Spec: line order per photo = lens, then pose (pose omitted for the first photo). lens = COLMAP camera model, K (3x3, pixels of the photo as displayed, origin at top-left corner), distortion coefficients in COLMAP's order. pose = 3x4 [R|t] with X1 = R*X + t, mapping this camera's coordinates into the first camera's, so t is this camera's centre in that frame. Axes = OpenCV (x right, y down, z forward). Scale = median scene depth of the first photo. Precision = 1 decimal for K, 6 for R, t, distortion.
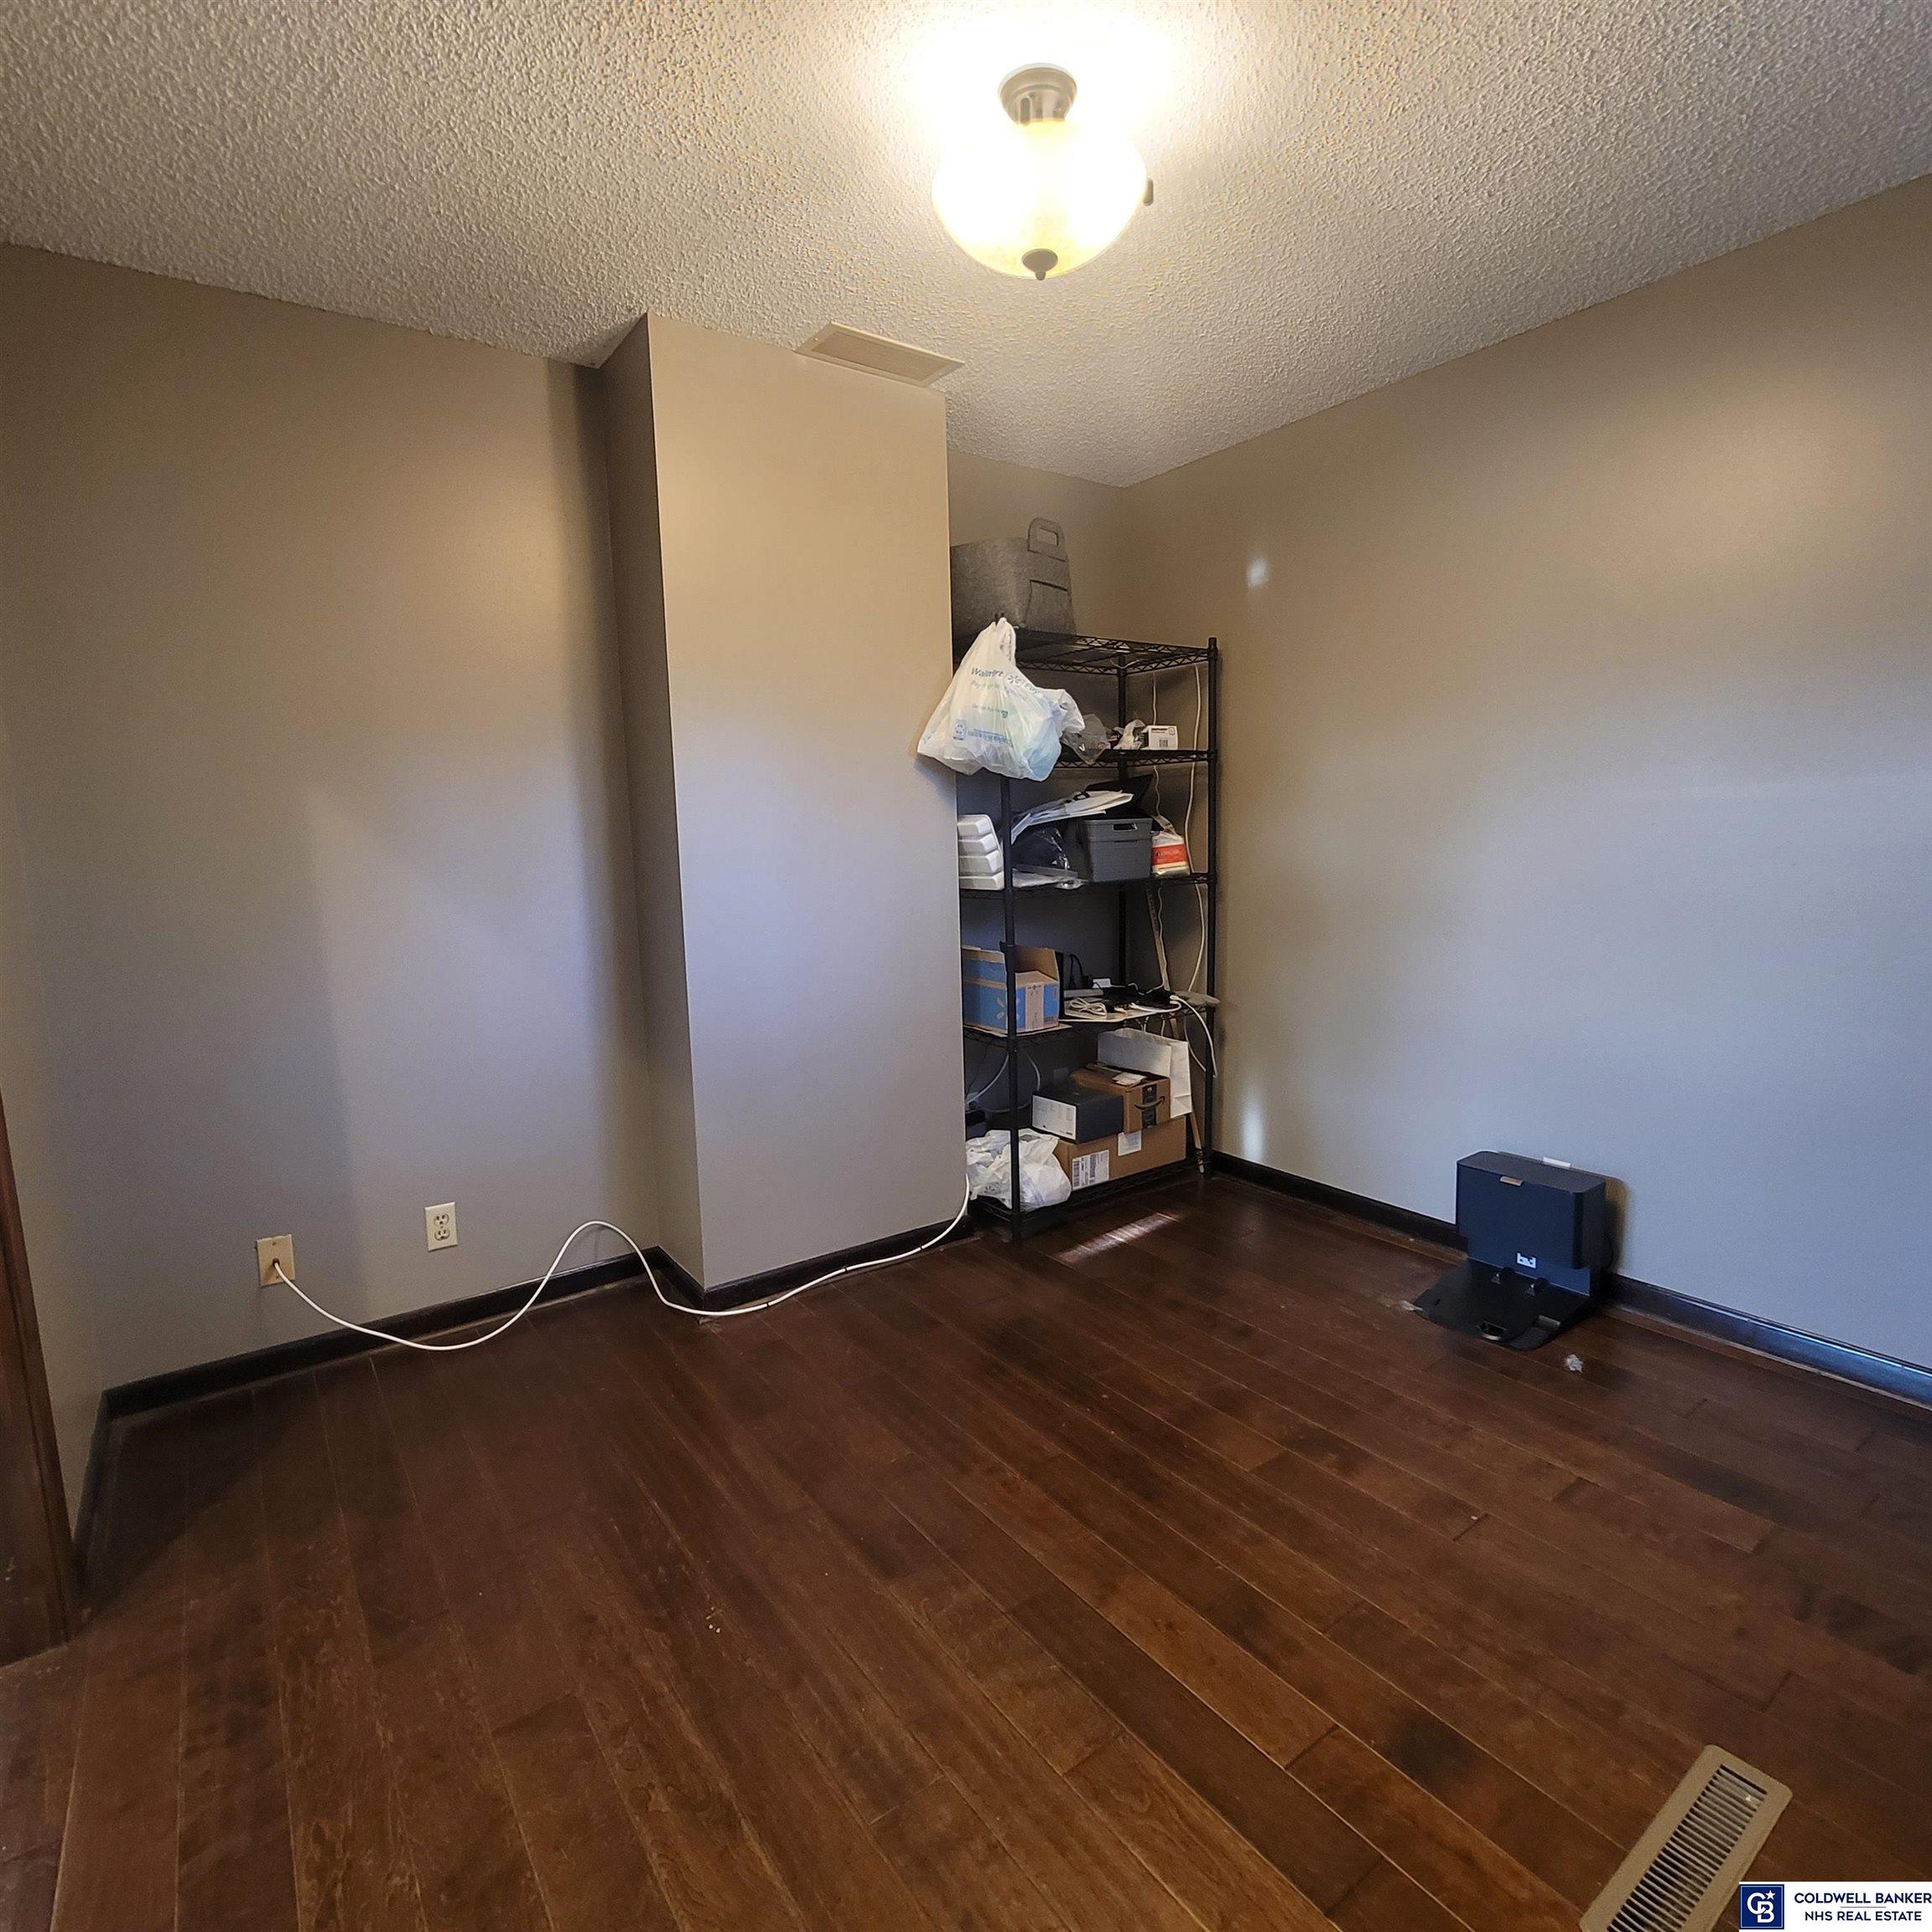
lens RADIAL K [[1041.5, 0, 956.8], [0, 1041.5, 963.9], [0, 0, 1]] dist [0.002992, 0.000599]
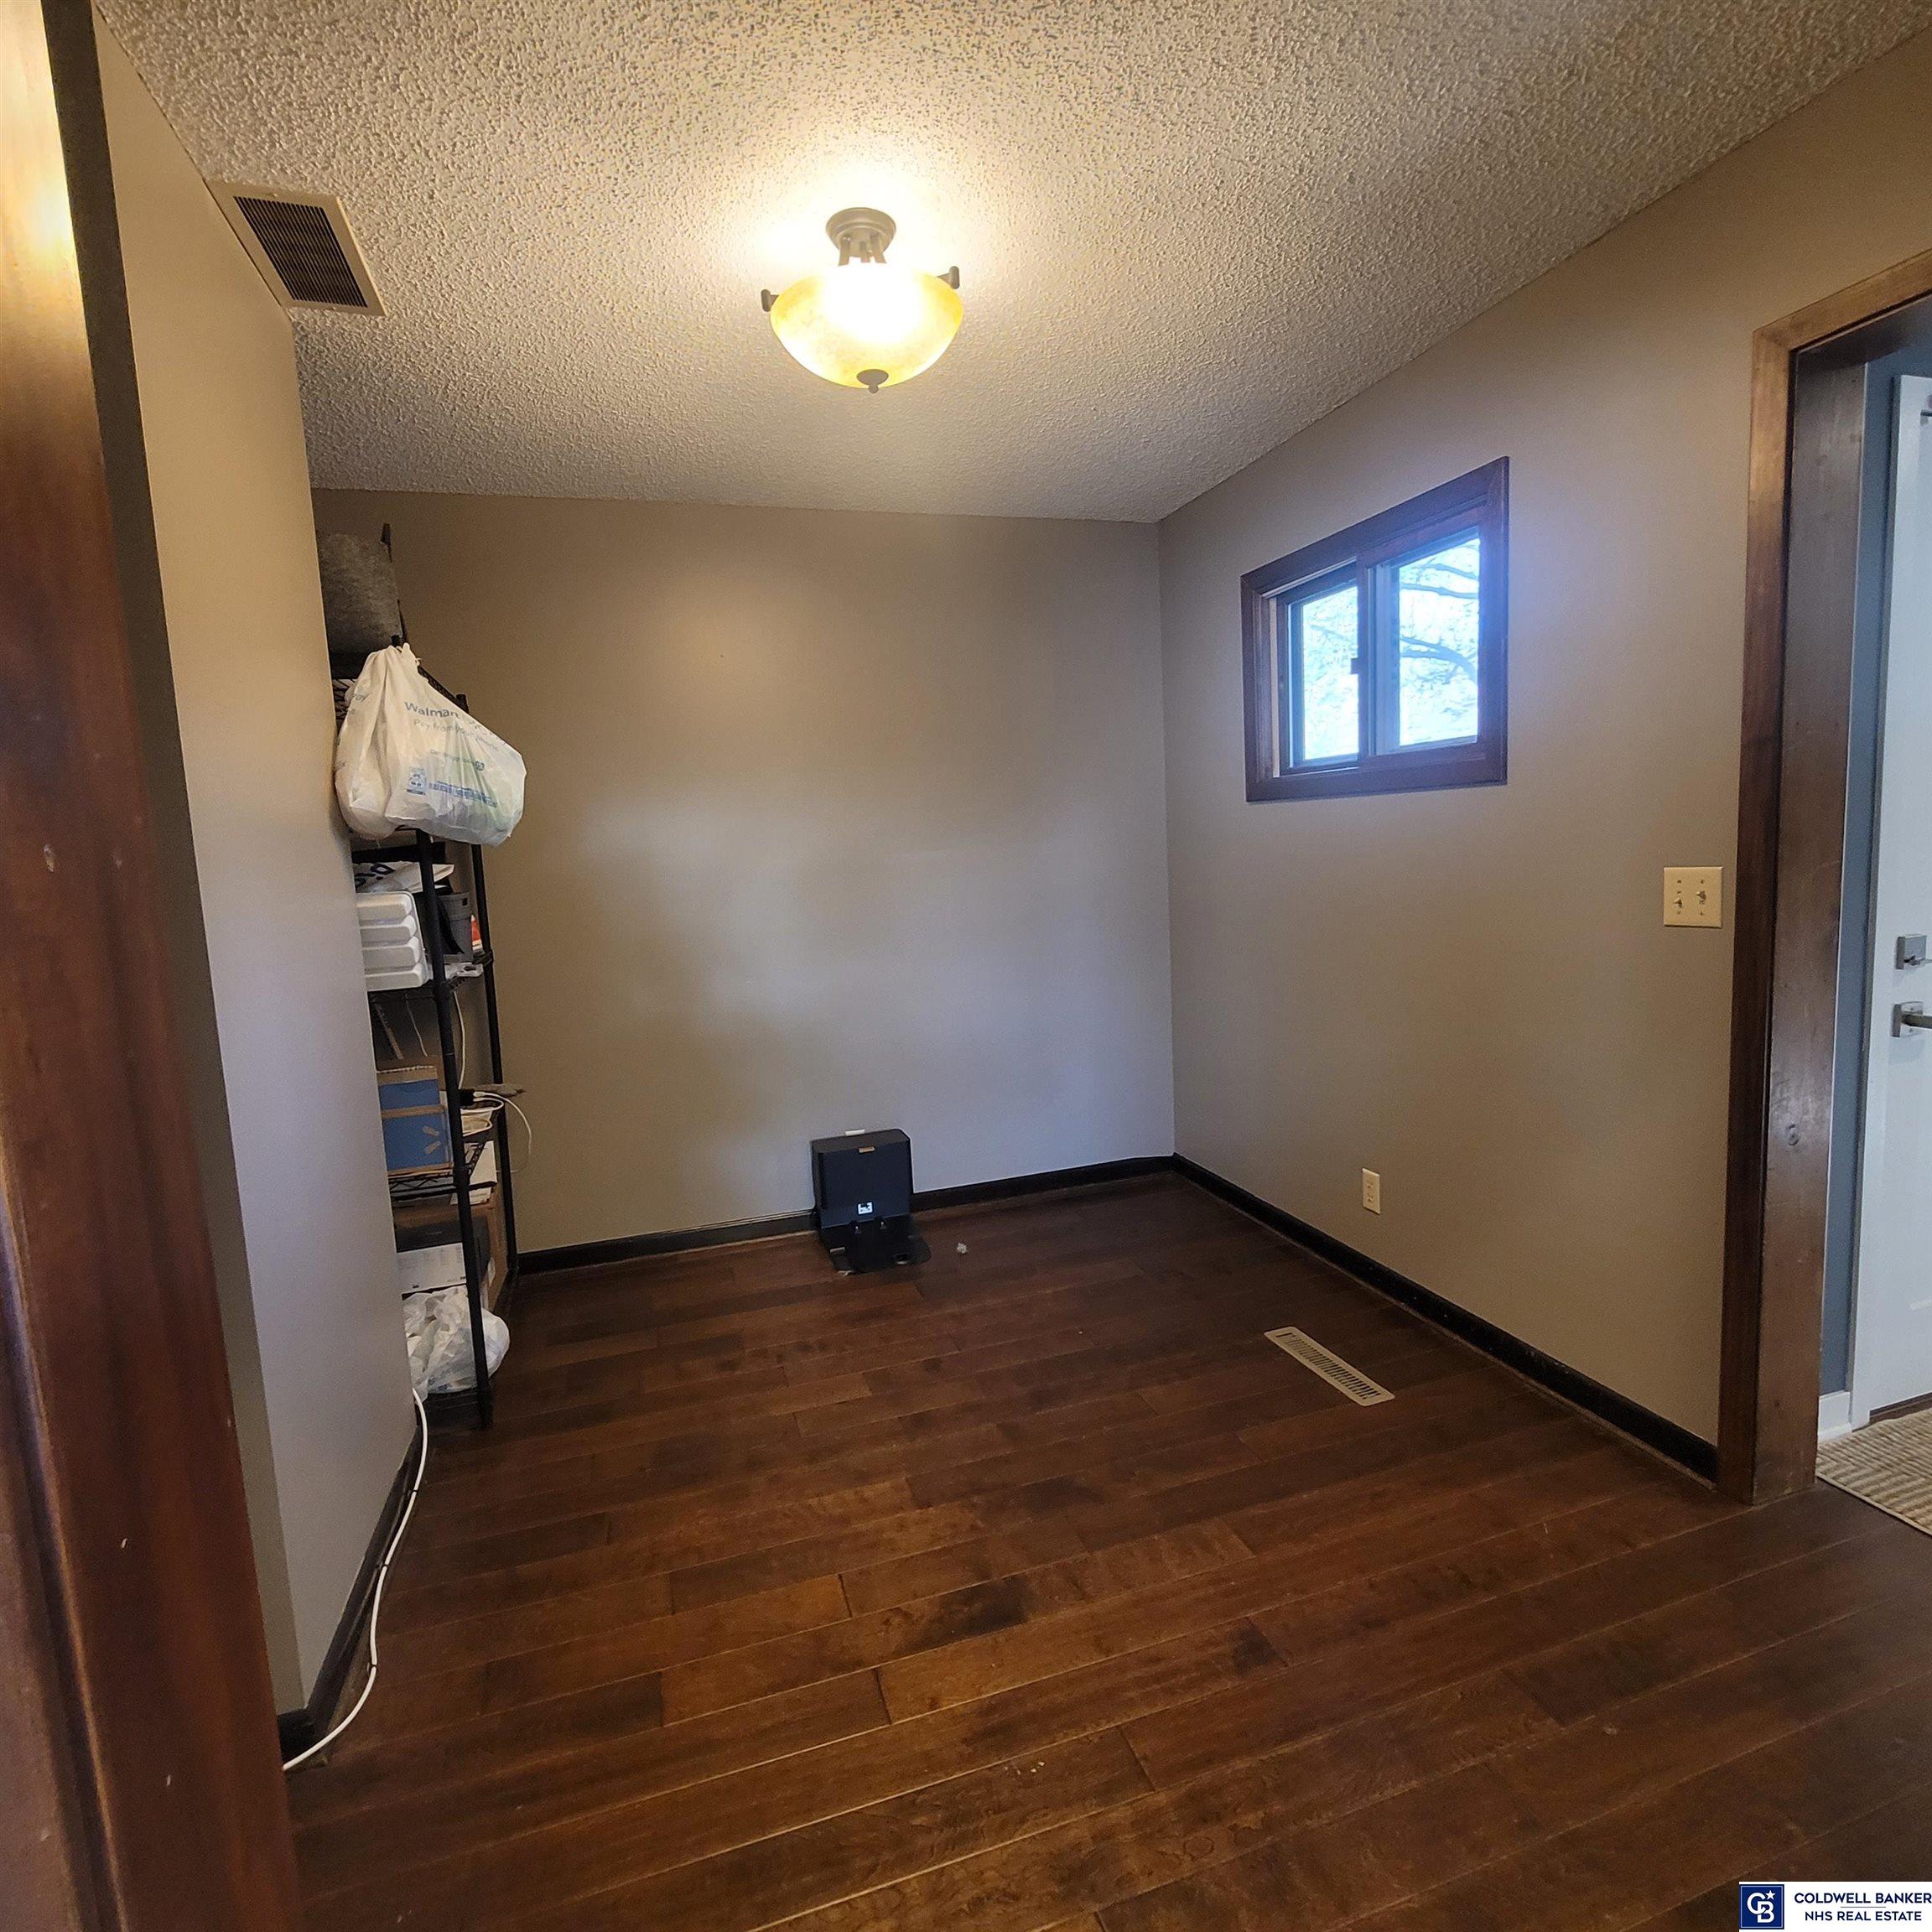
lens RADIAL K [[1041.5, 0, 959.2], [0, 1041.5, 968.8], [0, 0, 1]] dist [0.002992, 0.000599]
pose [[0.317651, -0.101177, 0.942794, -0.625031], [0.167813, 0.984594, 0.049123, -0.060045], [-0.933240, 0.142610, 0.329736, 0.401794]]
